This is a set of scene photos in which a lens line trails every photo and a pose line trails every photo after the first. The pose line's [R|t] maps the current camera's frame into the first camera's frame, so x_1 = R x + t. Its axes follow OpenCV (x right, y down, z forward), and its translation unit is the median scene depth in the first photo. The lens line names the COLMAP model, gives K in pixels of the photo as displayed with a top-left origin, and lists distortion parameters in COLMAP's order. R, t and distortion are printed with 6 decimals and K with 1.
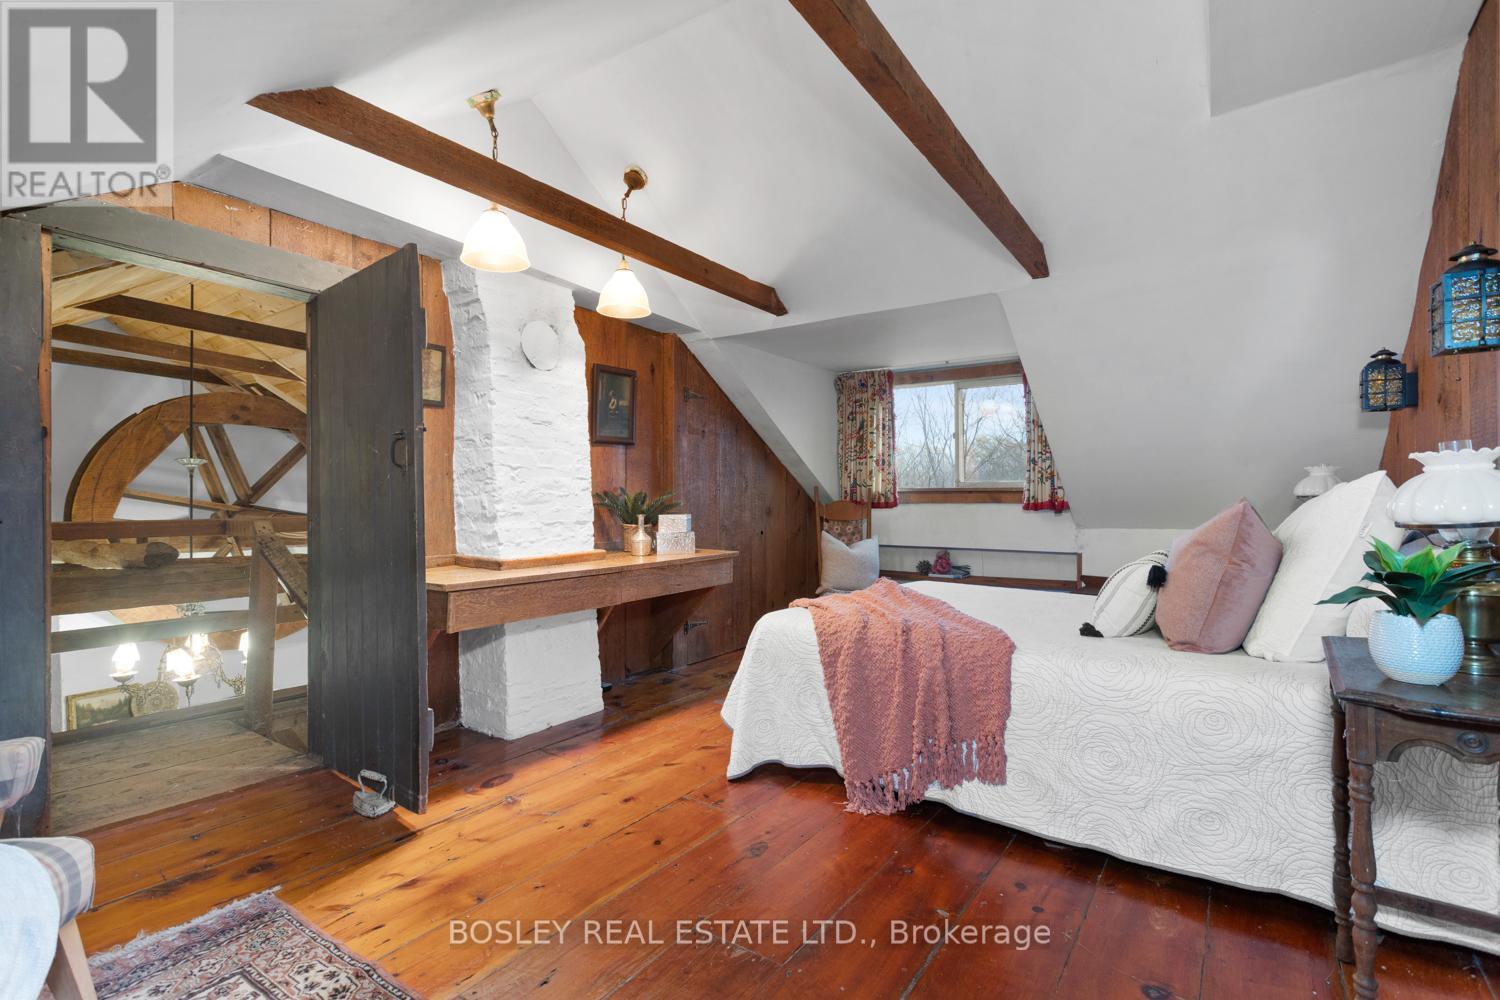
lens RADIAL K [[702.2, 0, 750.0], [0, 702.2, 500.0], [0, 0, 1]] dist [0.001195, 0.000401]
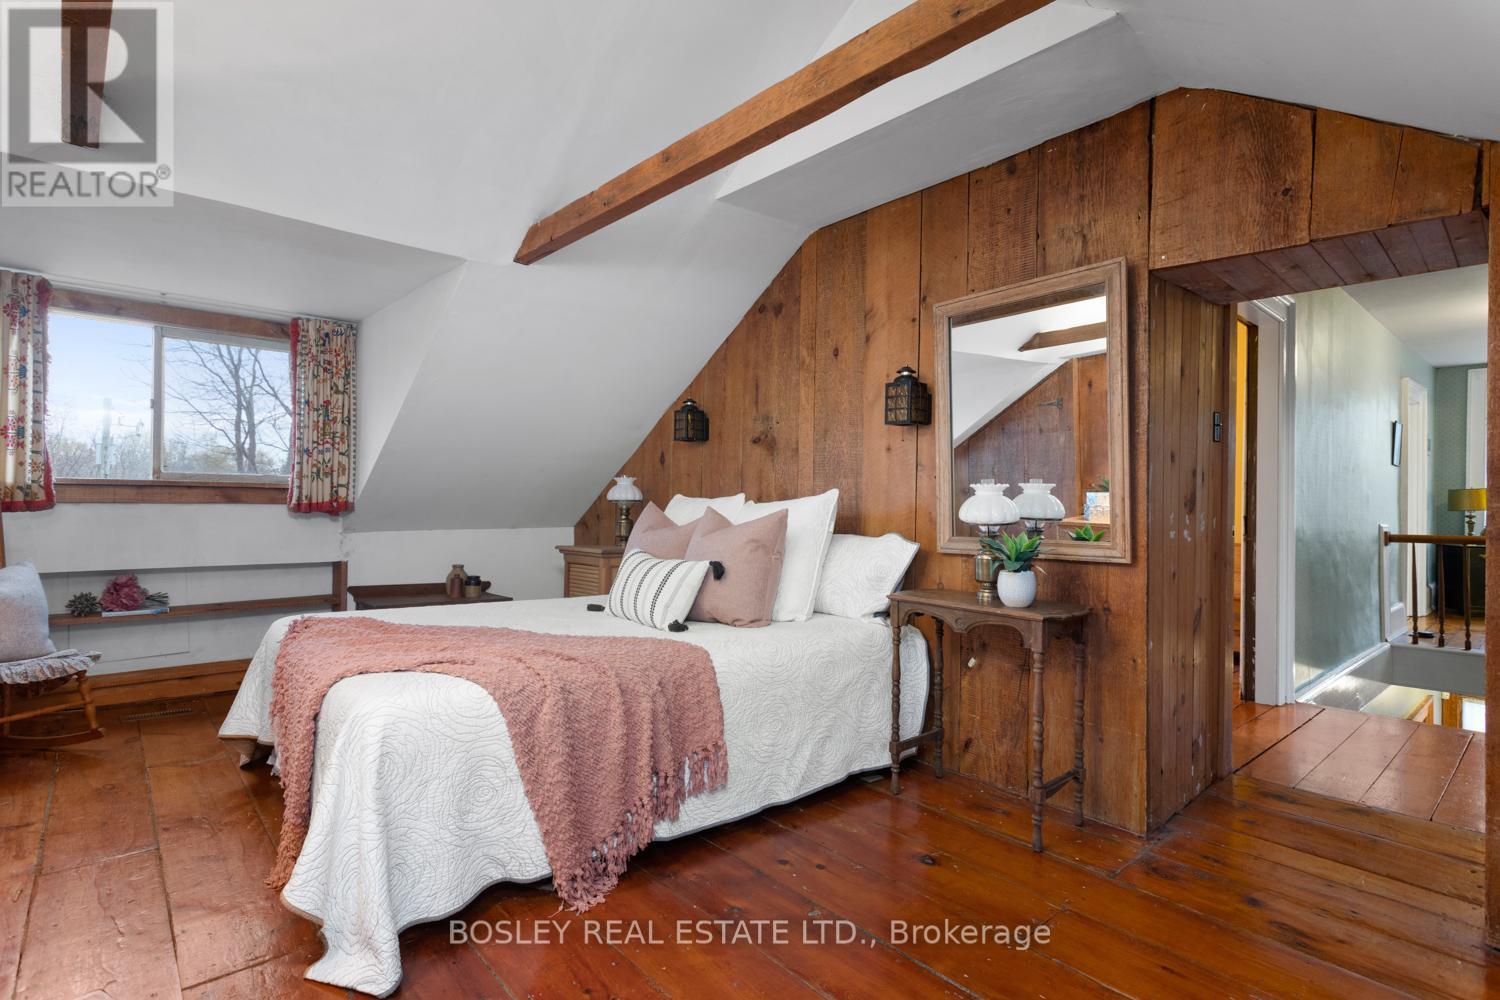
lens RADIAL K [[726.8, 0, 750.0], [0, 726.8, 500.0], [0, 0, 1]] dist [-0.001091, -0.000209]
pose [[0.247874, 0.006862, 0.968768, -0.276805], [-0.012592, 0.999913, -0.003861, -0.003066], [-0.968710, -0.011241, 0.247939, 0.296881]]
